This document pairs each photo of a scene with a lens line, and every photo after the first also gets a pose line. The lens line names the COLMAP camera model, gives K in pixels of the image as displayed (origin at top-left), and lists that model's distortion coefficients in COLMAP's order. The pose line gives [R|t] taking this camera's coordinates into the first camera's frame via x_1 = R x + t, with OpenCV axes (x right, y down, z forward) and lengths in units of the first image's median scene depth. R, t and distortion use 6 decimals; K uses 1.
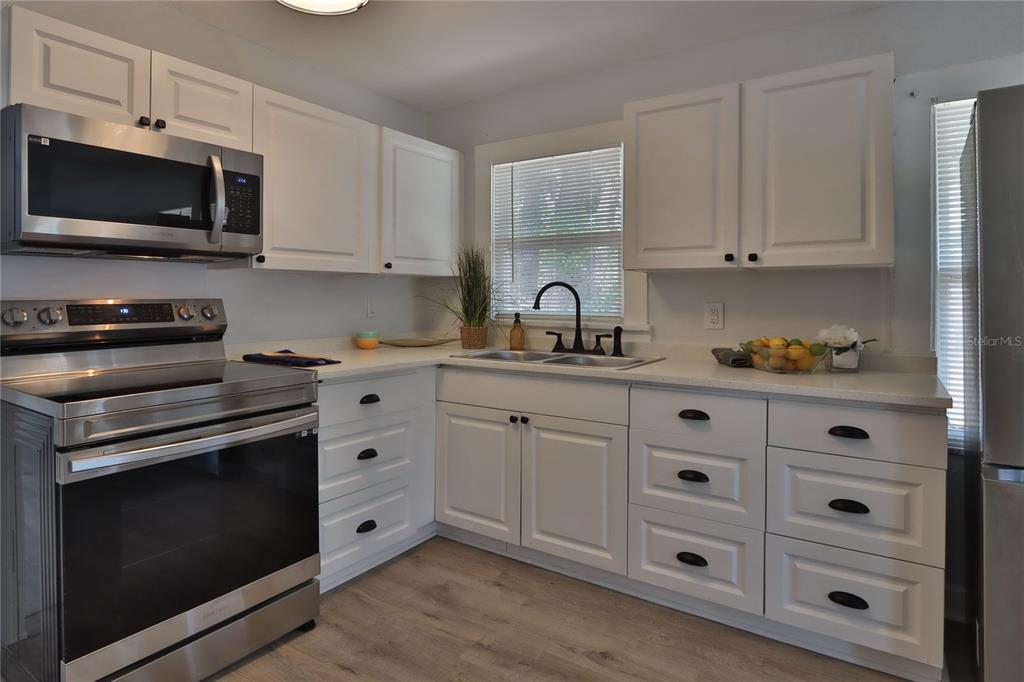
lens RADIAL K [[594.1, 0, 574.7], [0, 594.1, 295.9], [0, 0, 1]] dist [-0.004588, -0.003023]
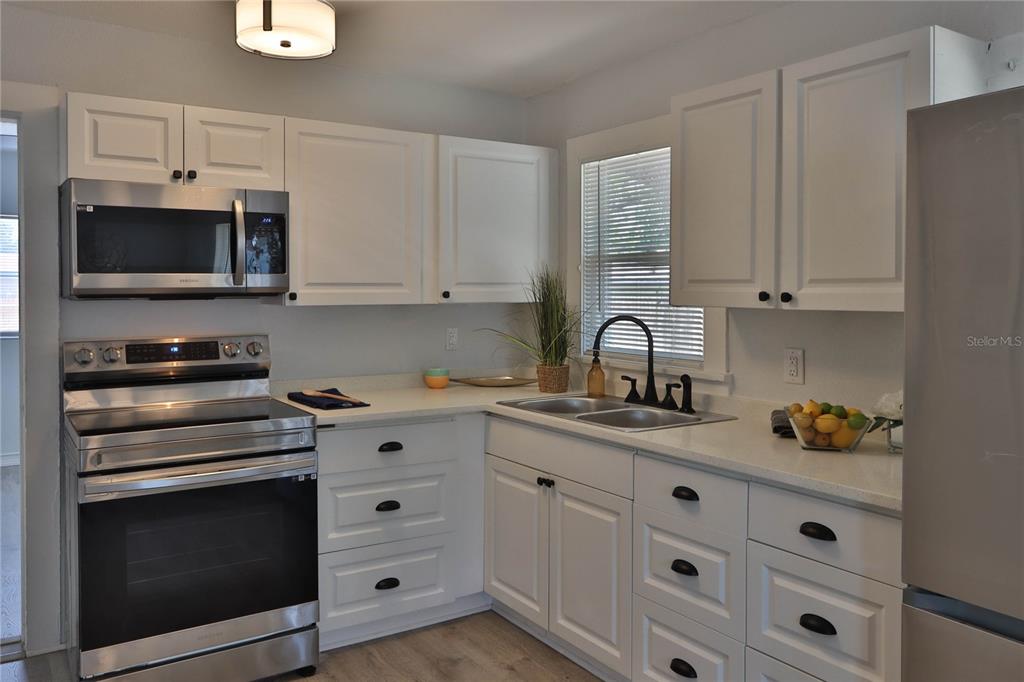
lens RADIAL K [[844.8, 0, 512.7], [0, 844.8, 311.0], [0, 0, 1]] dist [0.002171, 0.006185]
pose [[0.917090, 0.001290, -0.398678, 0.353873], [0.002871, 0.999947, 0.009840, -0.050340], [0.398670, -0.010169, 0.917038, -0.129420]]
